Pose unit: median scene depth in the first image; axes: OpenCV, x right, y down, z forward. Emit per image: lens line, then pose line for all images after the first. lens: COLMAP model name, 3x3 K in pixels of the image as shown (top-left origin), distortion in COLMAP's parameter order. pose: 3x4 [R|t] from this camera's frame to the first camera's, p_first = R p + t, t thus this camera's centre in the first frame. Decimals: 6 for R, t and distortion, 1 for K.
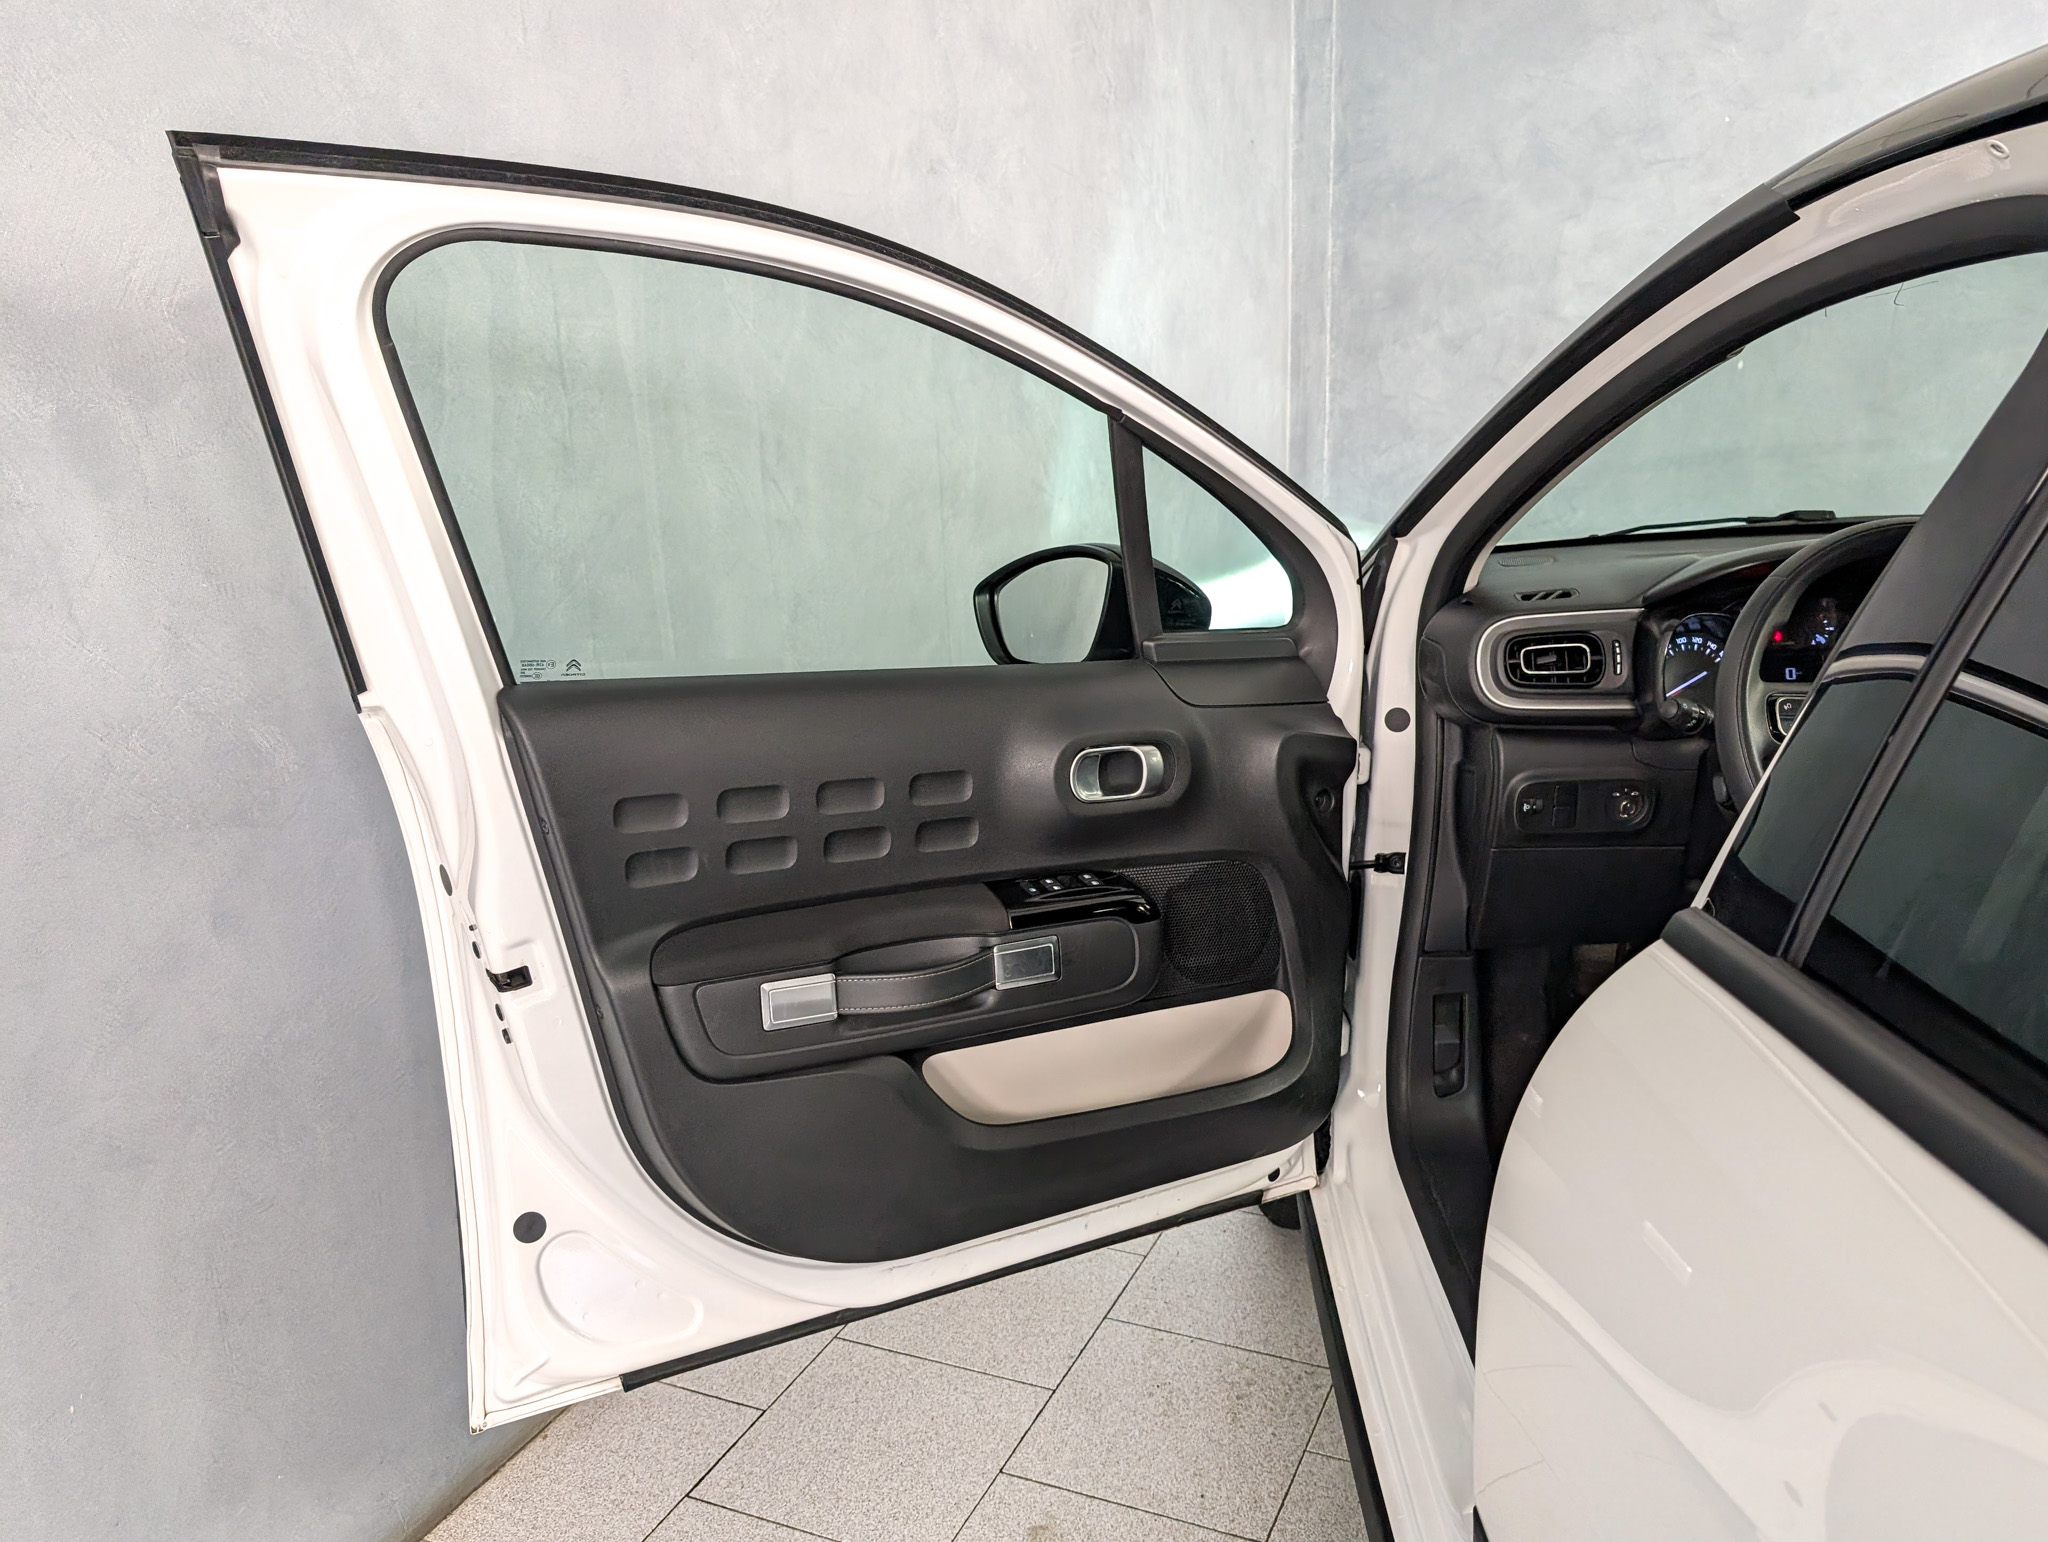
lens RADIAL K [[1414.0, 0, 1024.0], [0, 1414.0, 771.0], [0, 0, 1]] dist [0.004477, 0.001238]
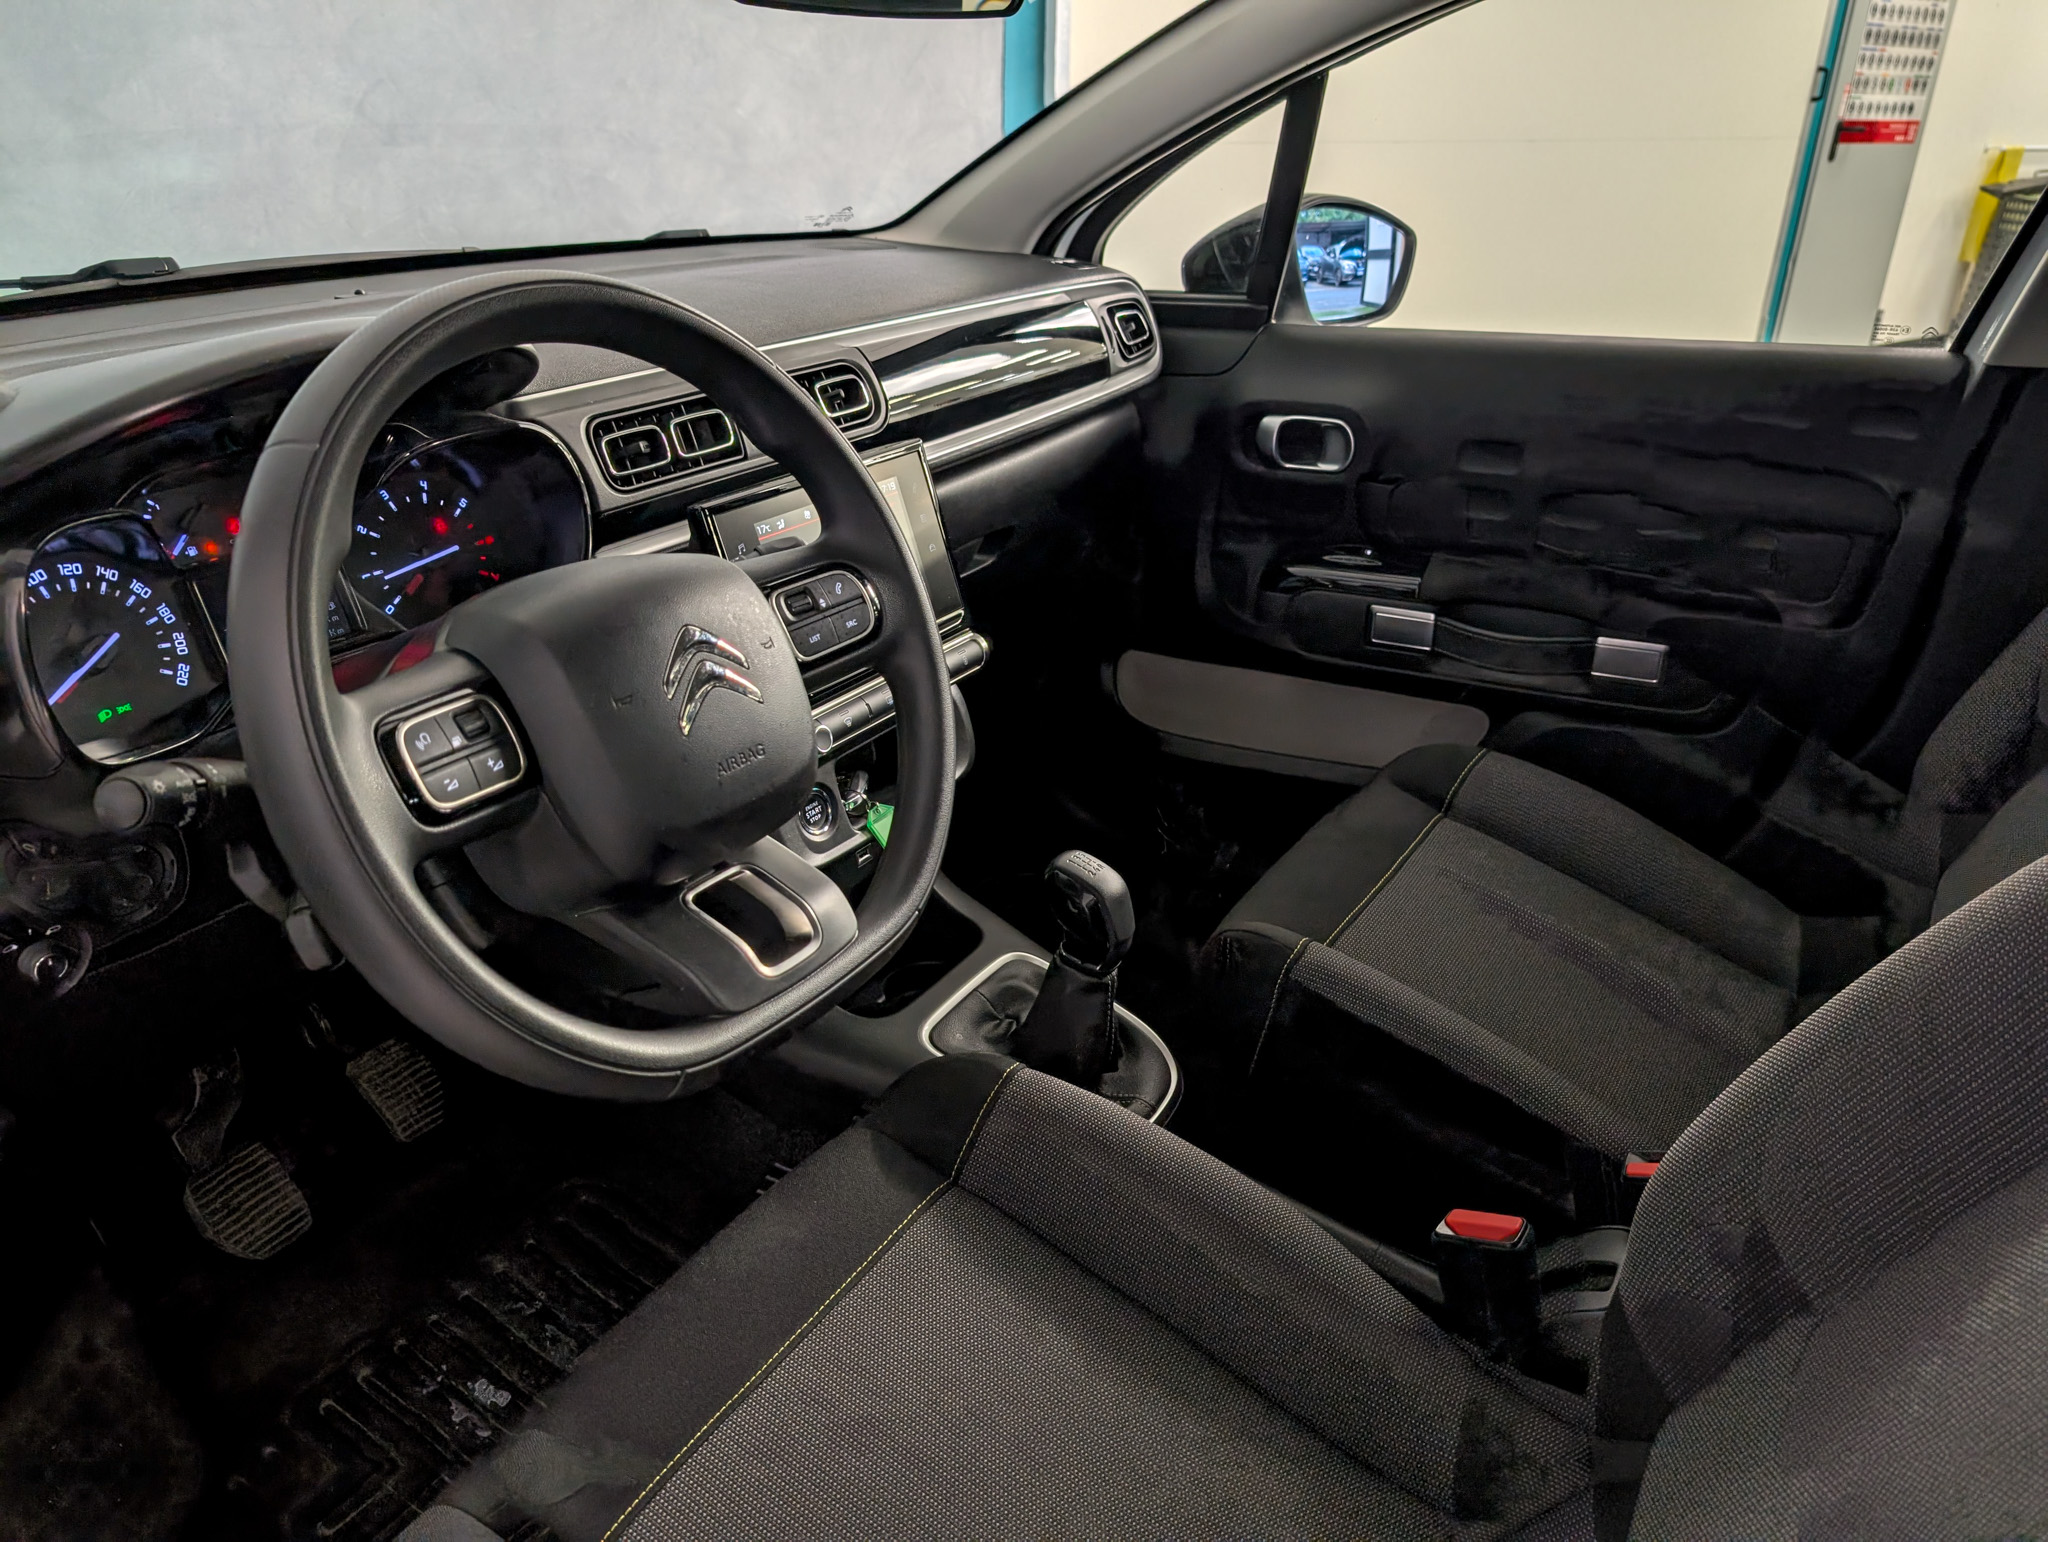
lens RADIAL K [[1458.6, 0, 1024.0], [0, 1458.6, 771.0], [0, 0, 1]] dist [-0.002387, -0.000367]
pose [[0.458674, -0.340697, 0.820697, 0.225044], [0.217129, 0.938555, 0.268273, -0.091878], [-0.861669, 0.055147, 0.504466, 0.532420]]
